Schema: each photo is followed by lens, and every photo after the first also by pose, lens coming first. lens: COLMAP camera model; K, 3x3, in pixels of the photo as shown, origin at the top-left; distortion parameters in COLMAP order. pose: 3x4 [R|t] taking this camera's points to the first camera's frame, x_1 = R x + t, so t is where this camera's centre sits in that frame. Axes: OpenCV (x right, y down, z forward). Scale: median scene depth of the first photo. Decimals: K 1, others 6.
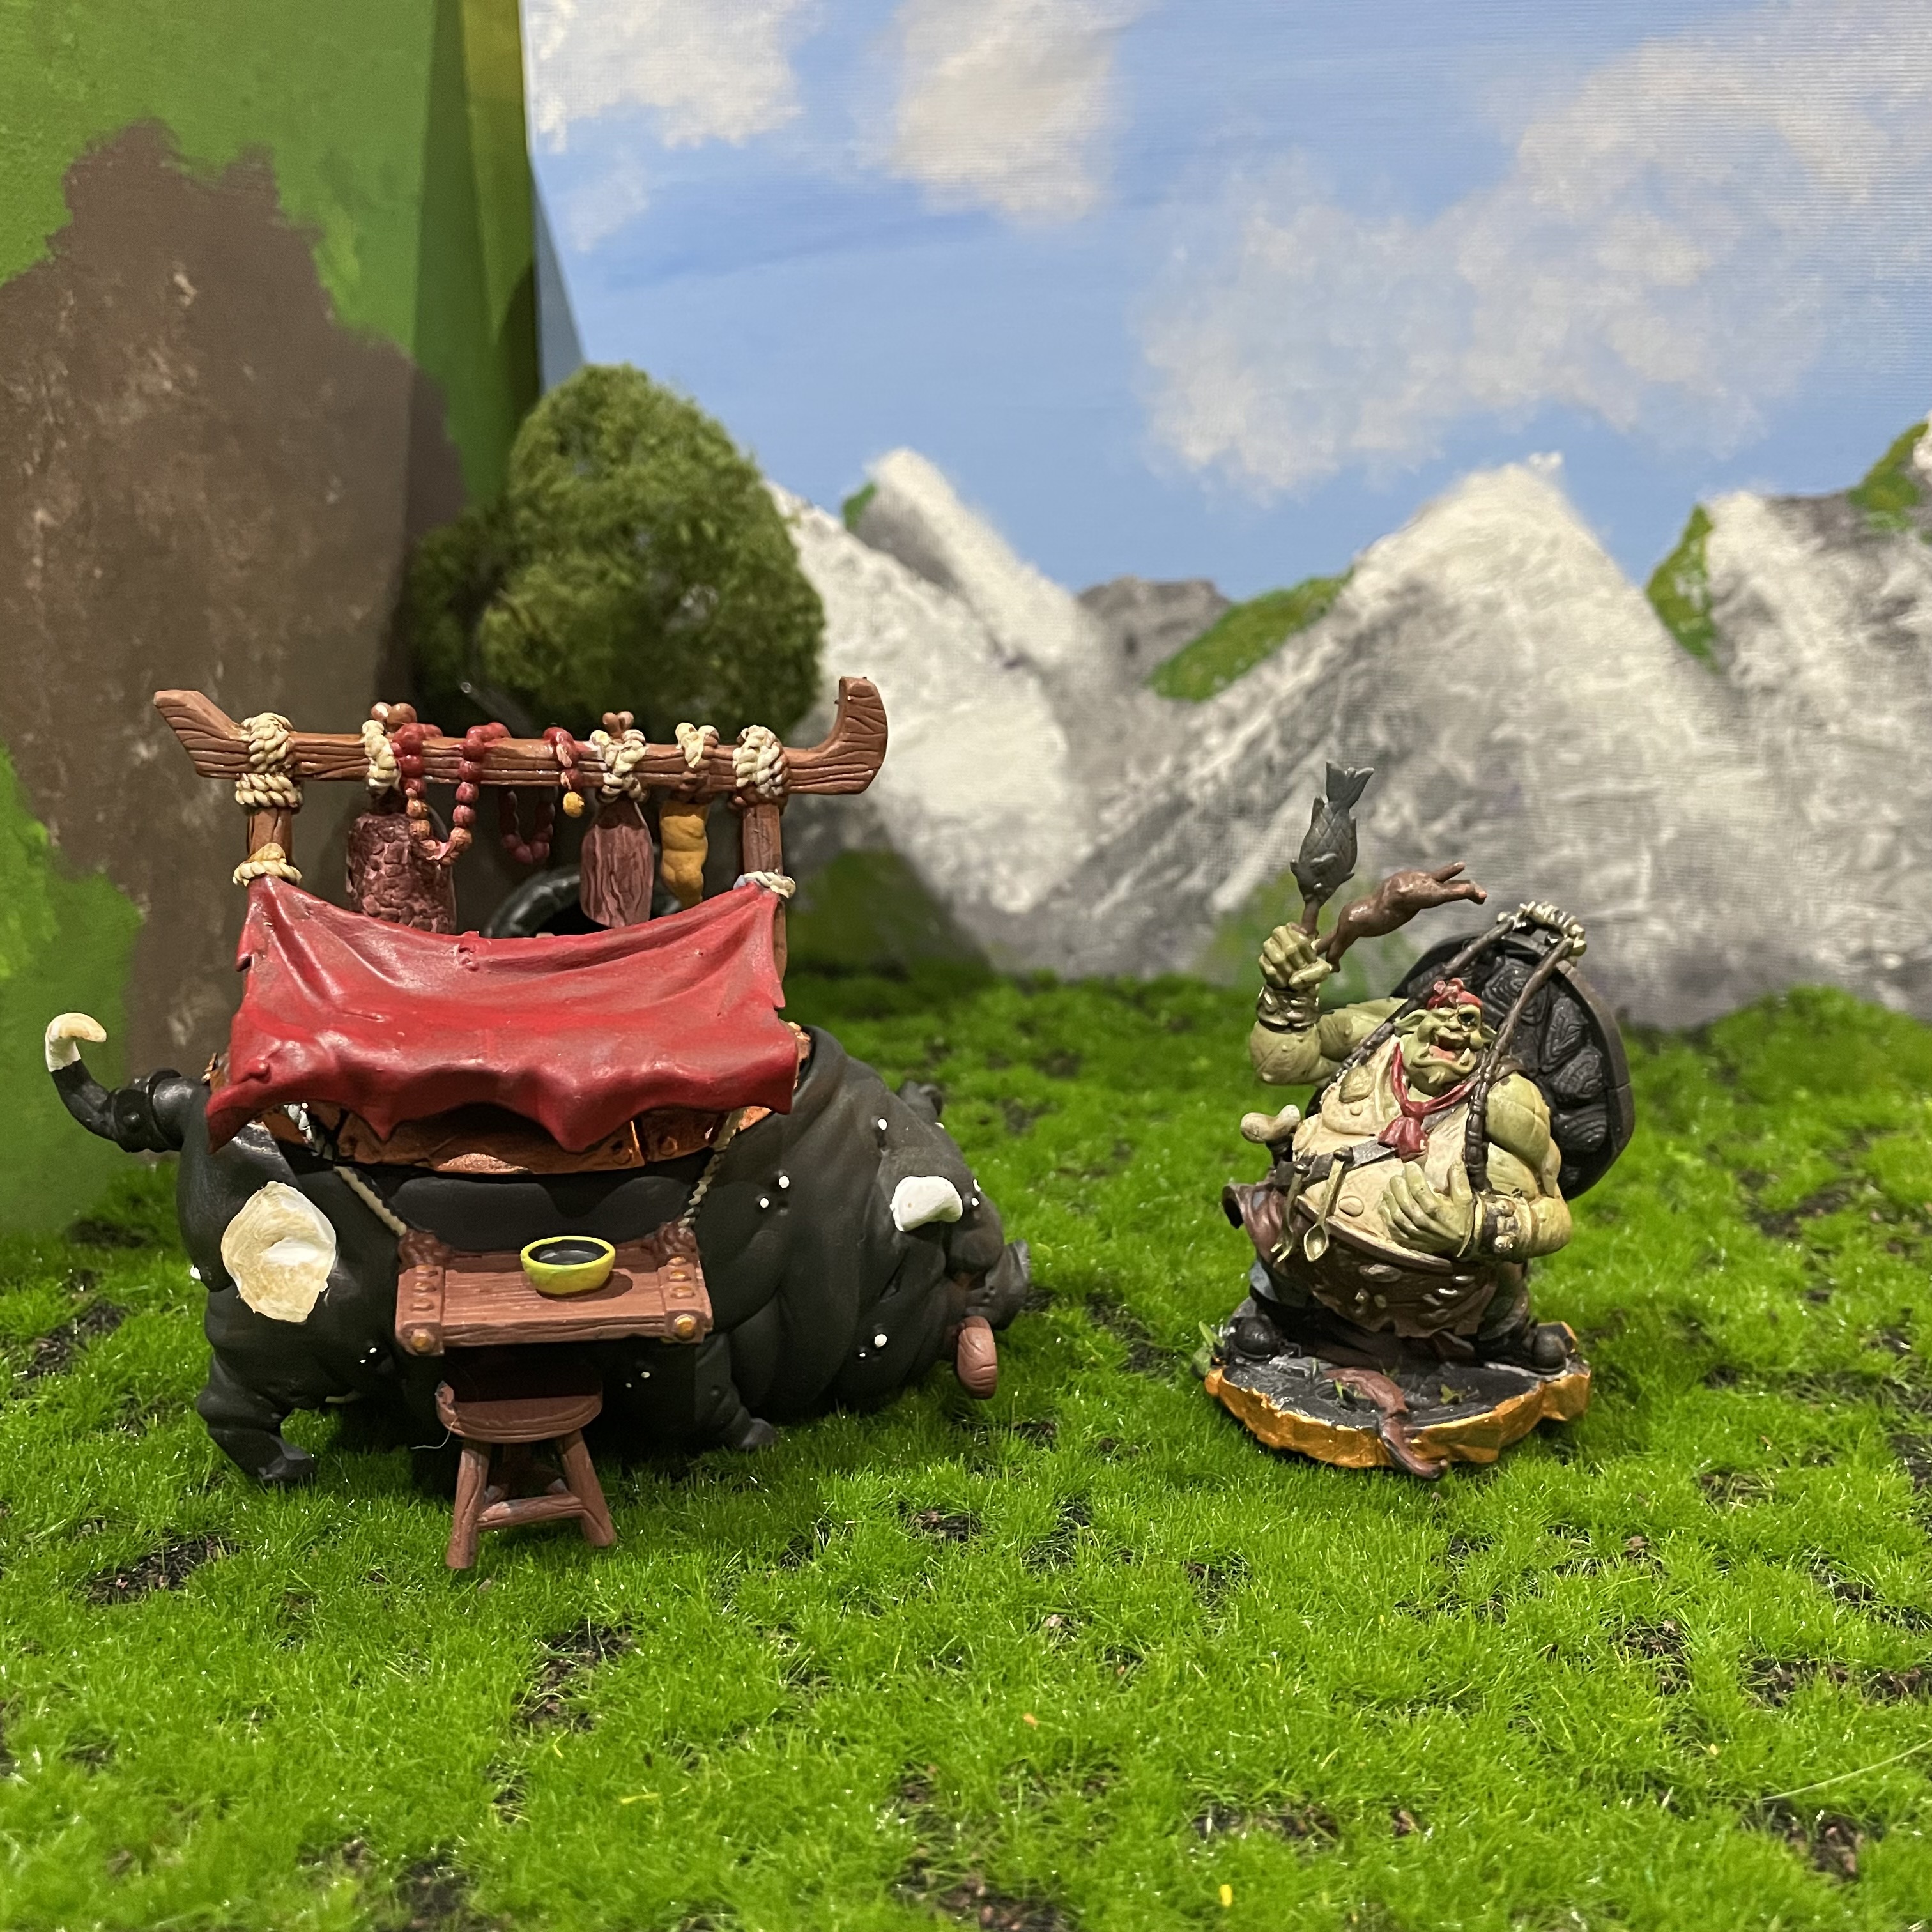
lens RADIAL K [[1984.3, 0, 934.6], [0, 1984.3, 972.7], [0, 0, 1]] dist [-0.009916, 0.000000]
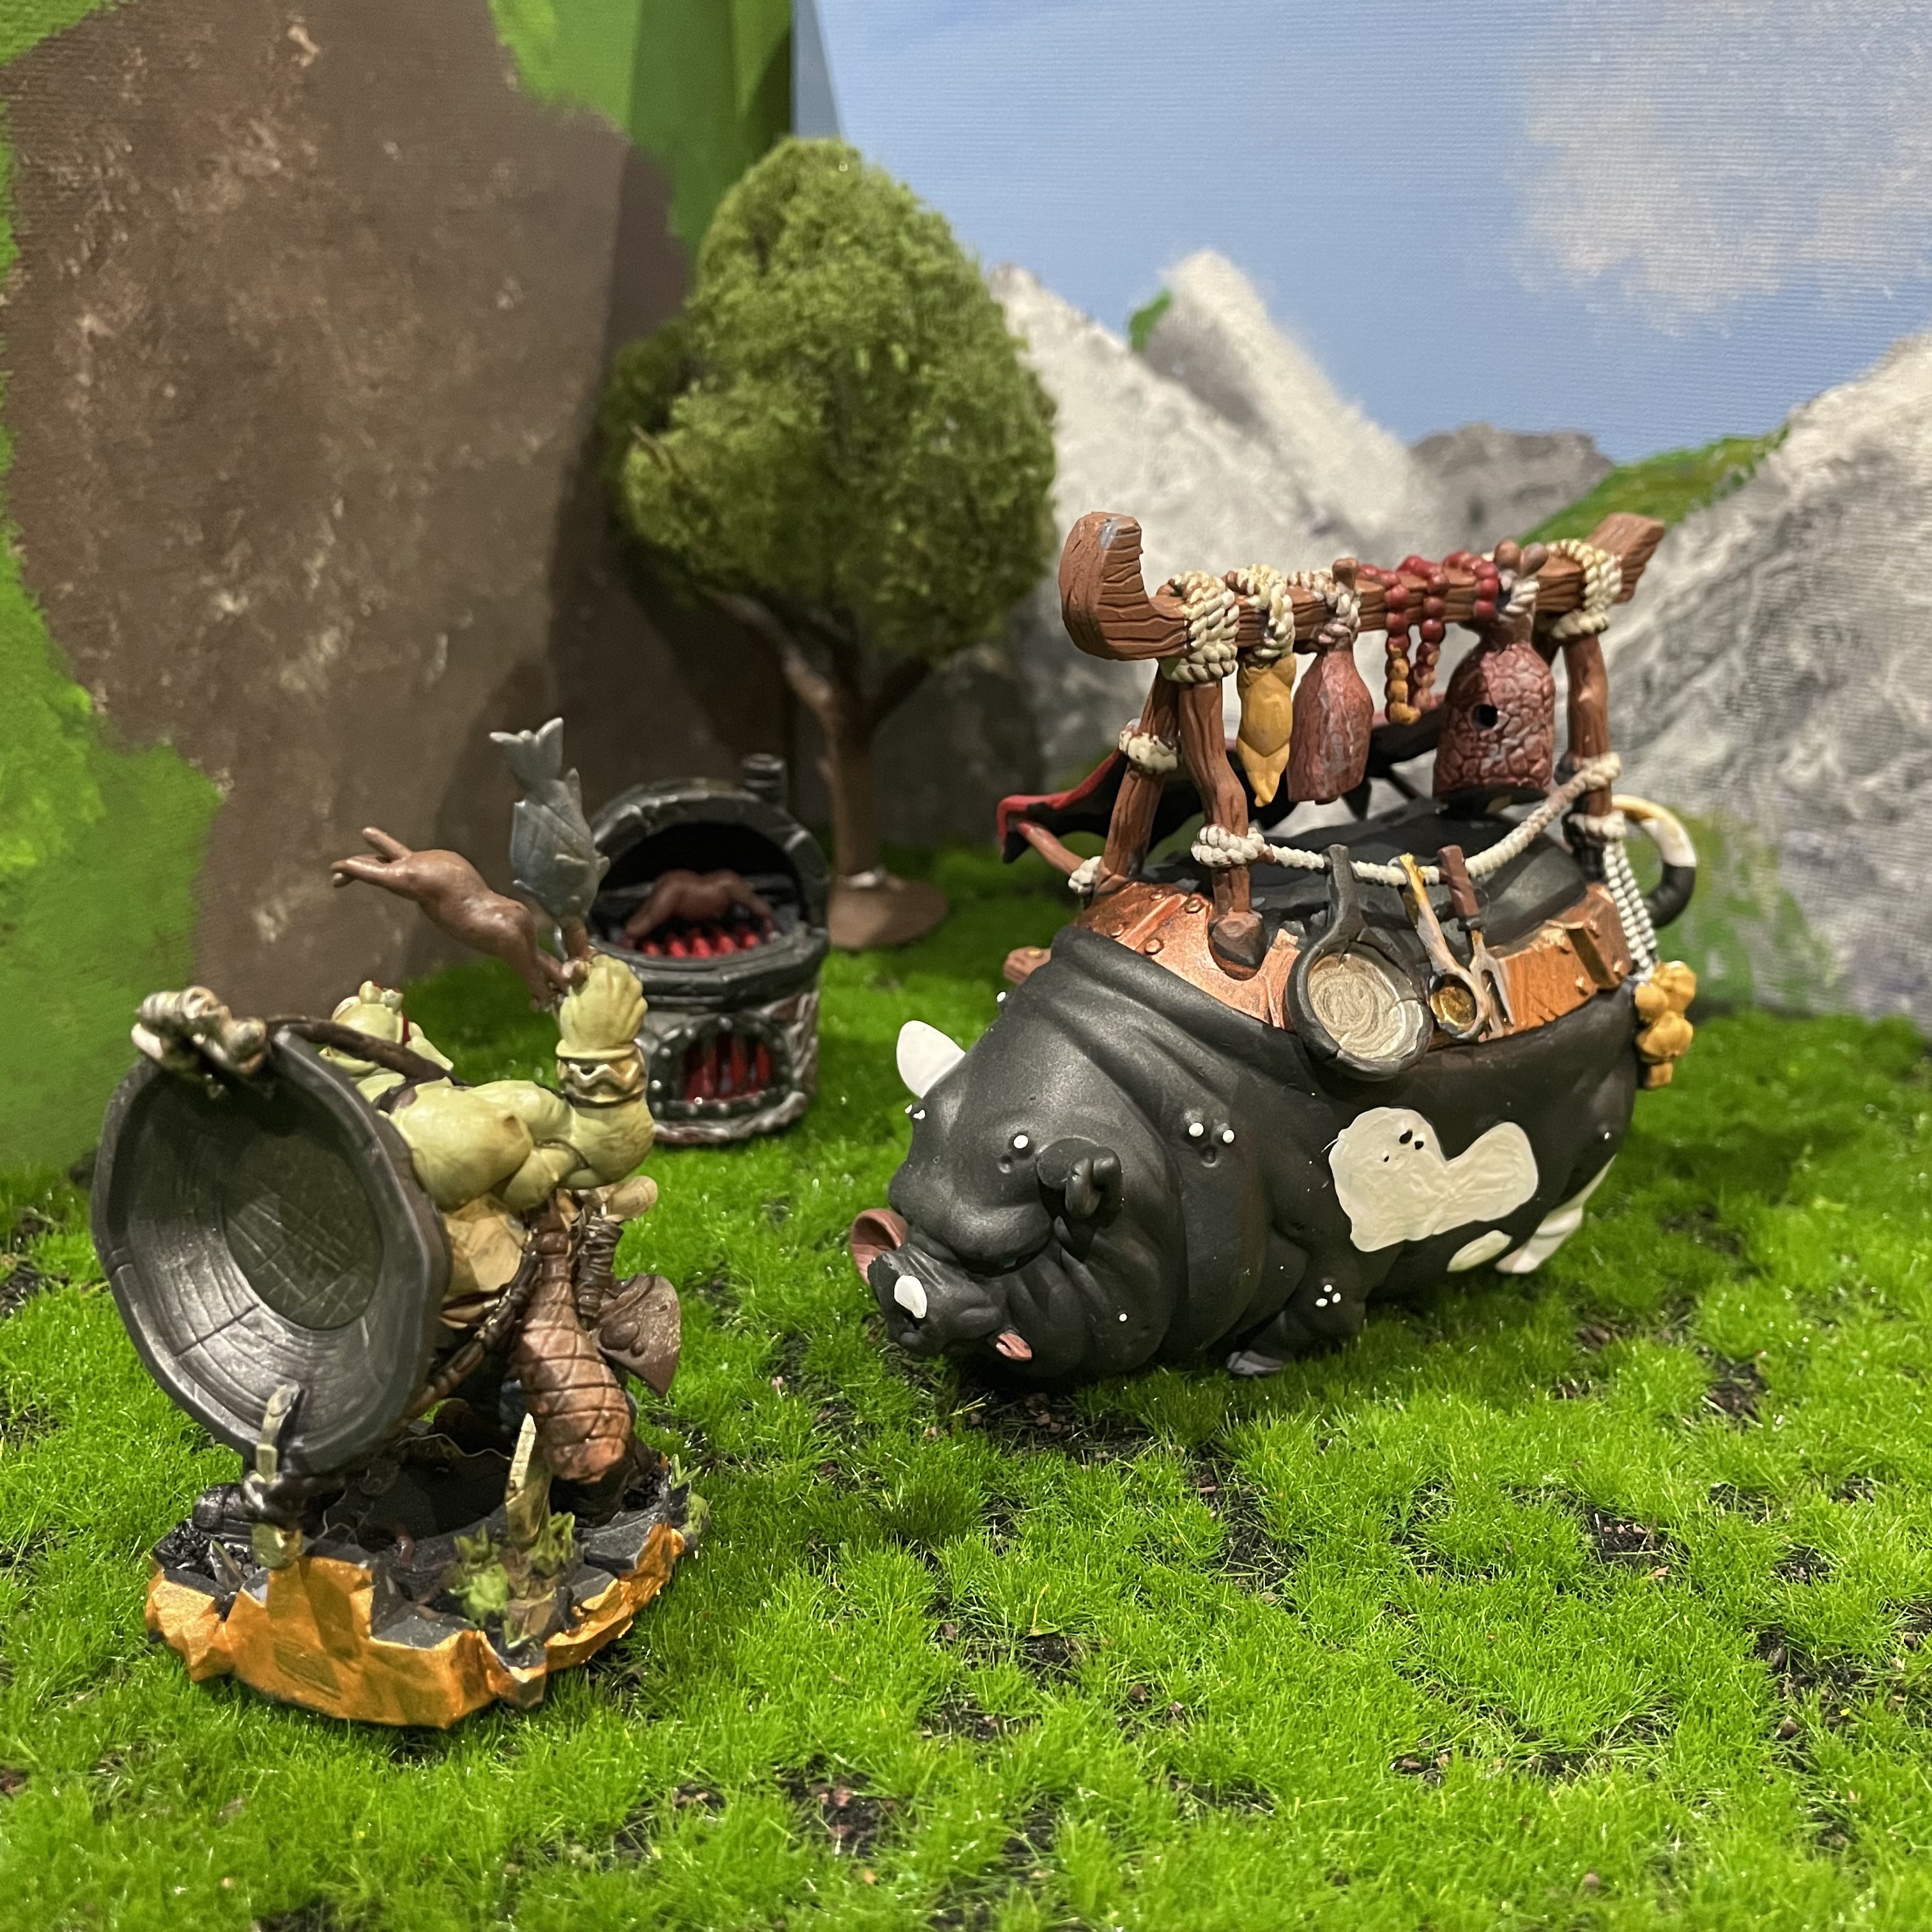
lens RADIAL K [[1984.3, 0, 915.4], [0, 1984.3, 951.4], [0, 0, 1]] dist [-0.009916, 0.000000]
pose [[0.967965, 0.095277, -0.232307, 0.088000], [-0.074360, 0.992482, 0.097210, -0.057610], [0.239823, -0.076822, 0.967772, 0.193753]]
